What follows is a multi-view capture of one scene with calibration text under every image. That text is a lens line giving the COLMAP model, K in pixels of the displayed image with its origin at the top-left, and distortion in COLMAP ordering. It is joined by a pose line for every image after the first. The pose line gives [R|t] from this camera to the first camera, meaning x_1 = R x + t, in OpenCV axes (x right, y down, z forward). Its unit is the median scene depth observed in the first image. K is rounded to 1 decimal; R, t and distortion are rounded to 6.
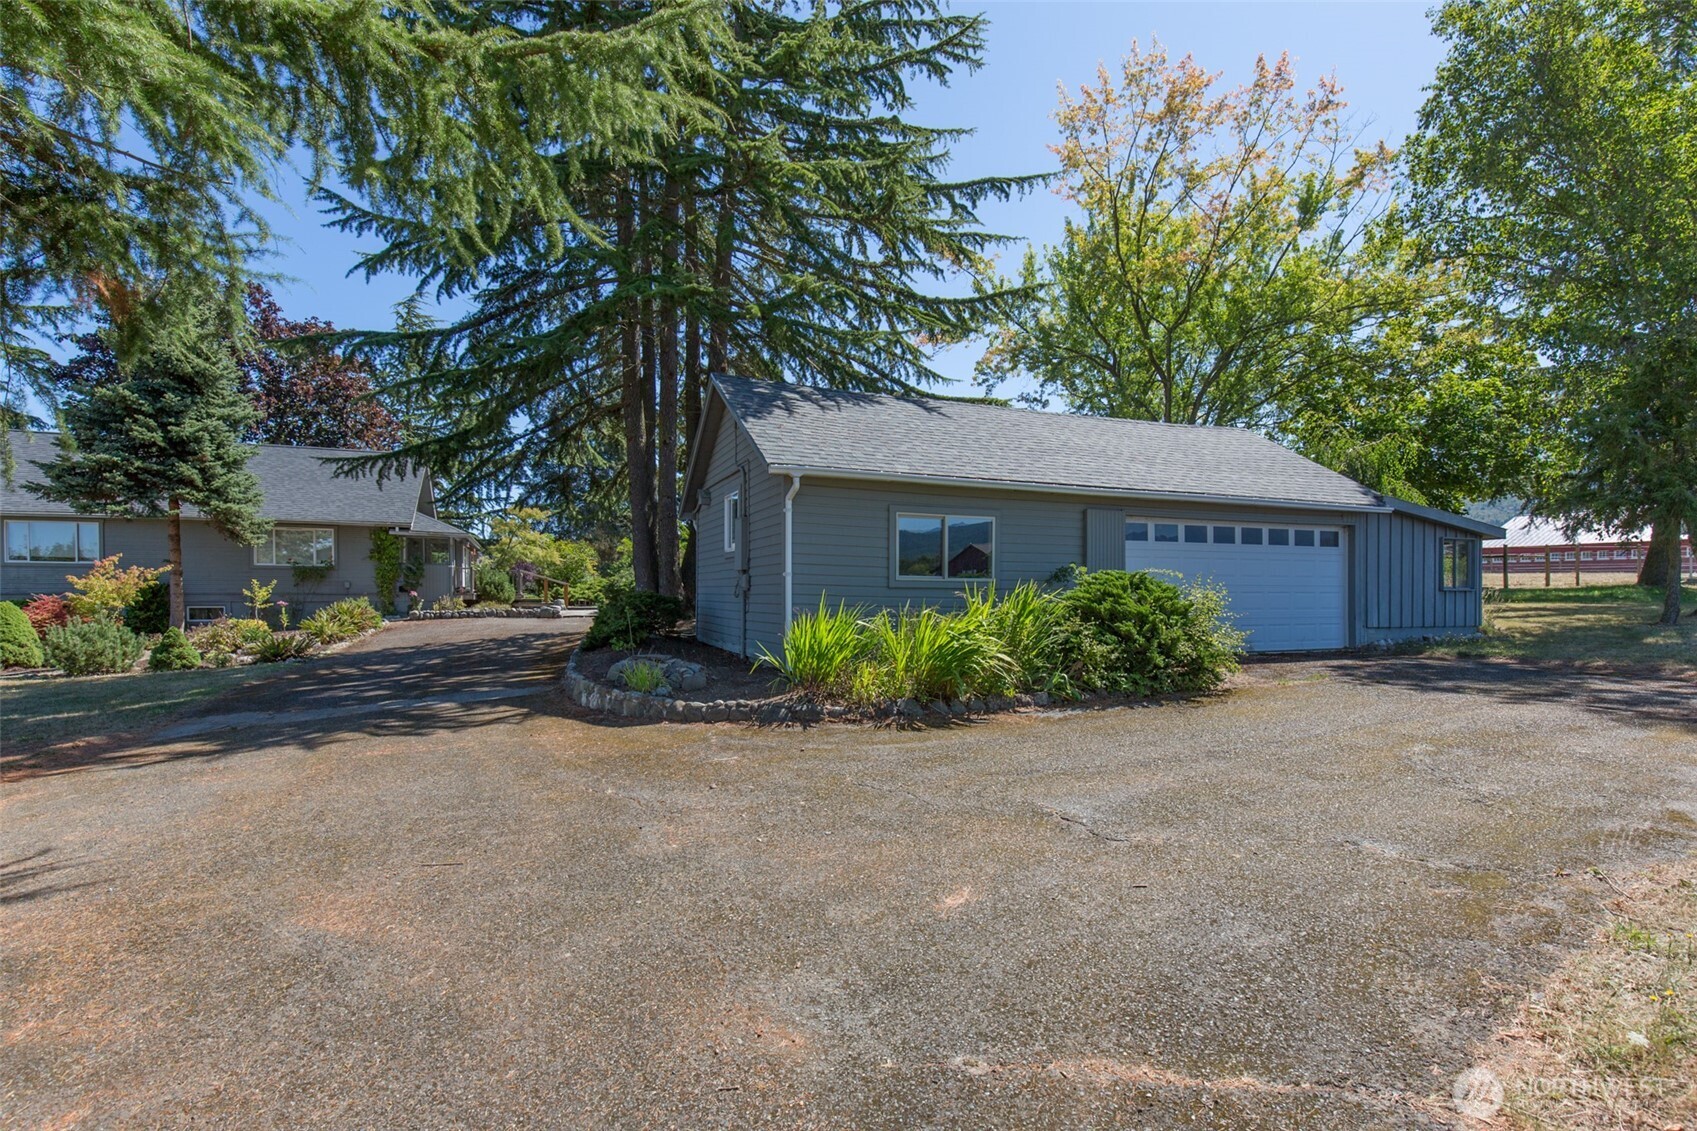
lens RADIAL K [[779.3, 0, 851.9], [0, 779.3, 578.0], [0, 0, 1]] dist [0.000770, 0.000020]
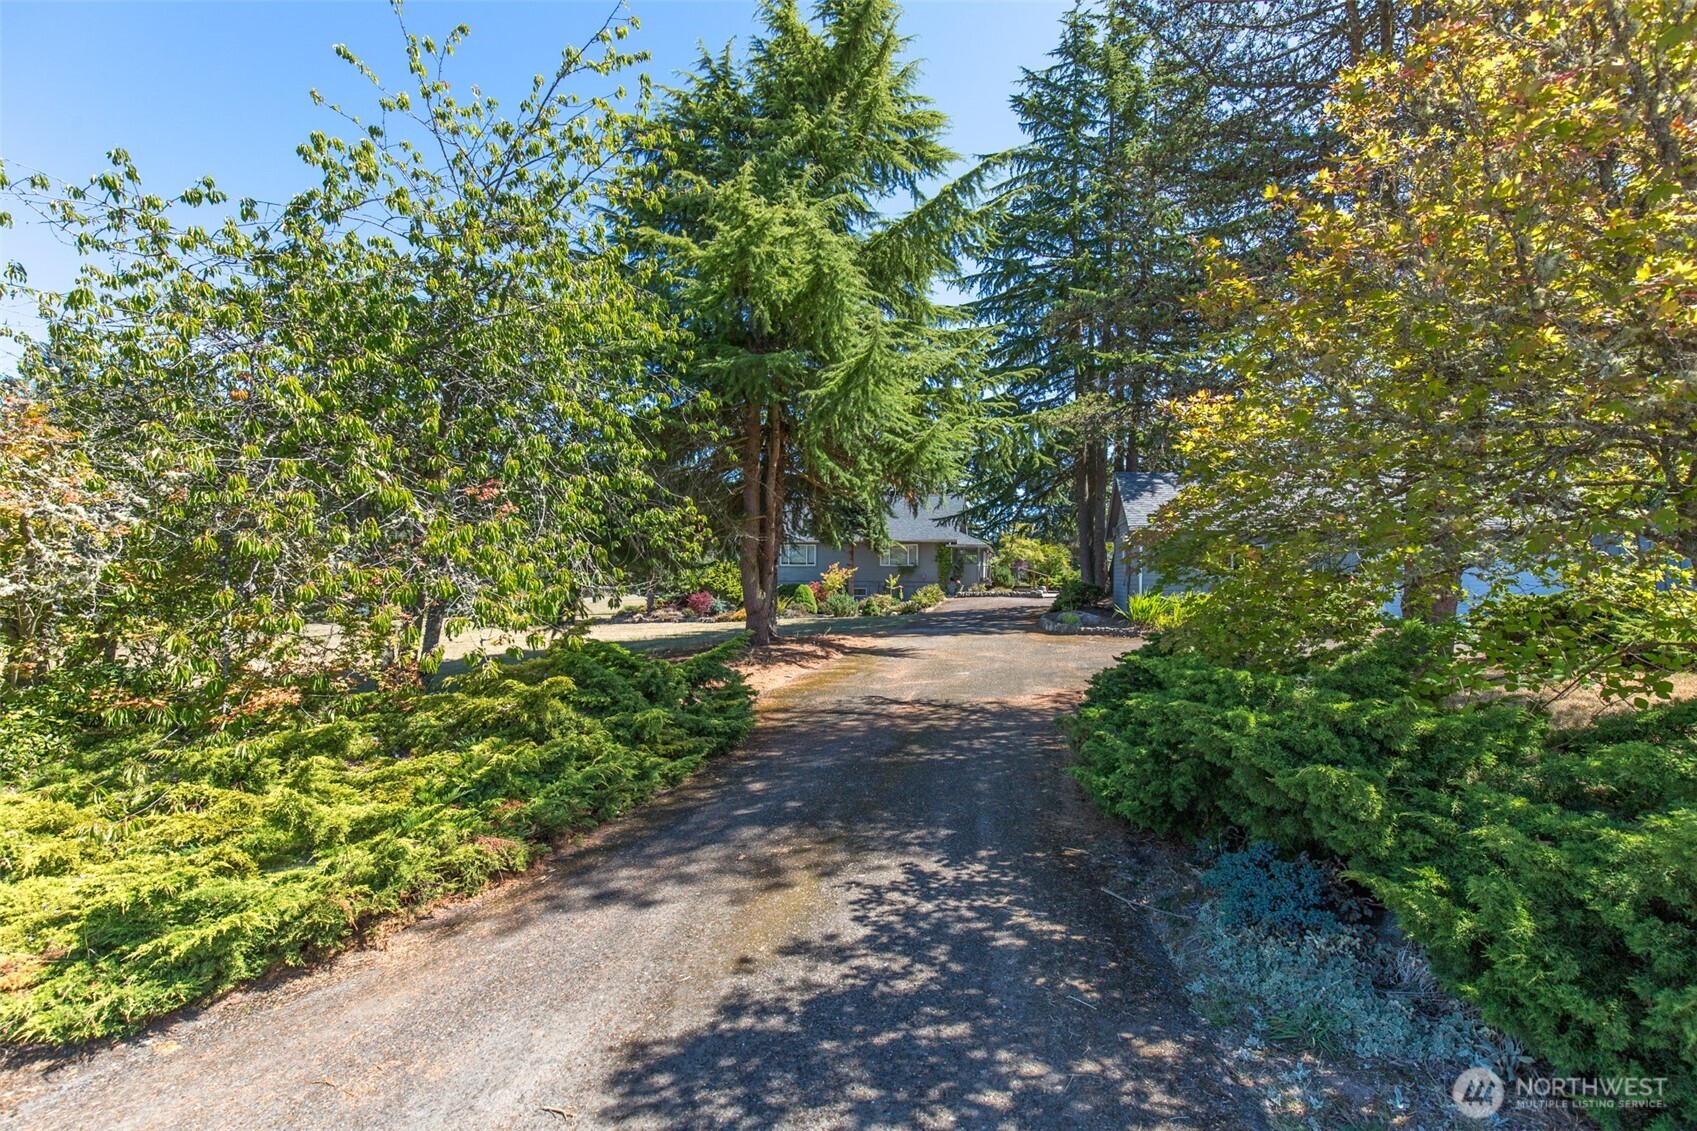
lens RADIAL K [[779.3, 0, 851.1], [0, 779.3, 567.8], [0, 0, 1]] dist [0.000770, 0.000020]
pose [[0.819687, -0.001088, -0.572810, 0.204089], [0.003652, 0.999988, 0.003327, -0.015936], [0.572800, -0.004819, 0.819681, -0.494297]]
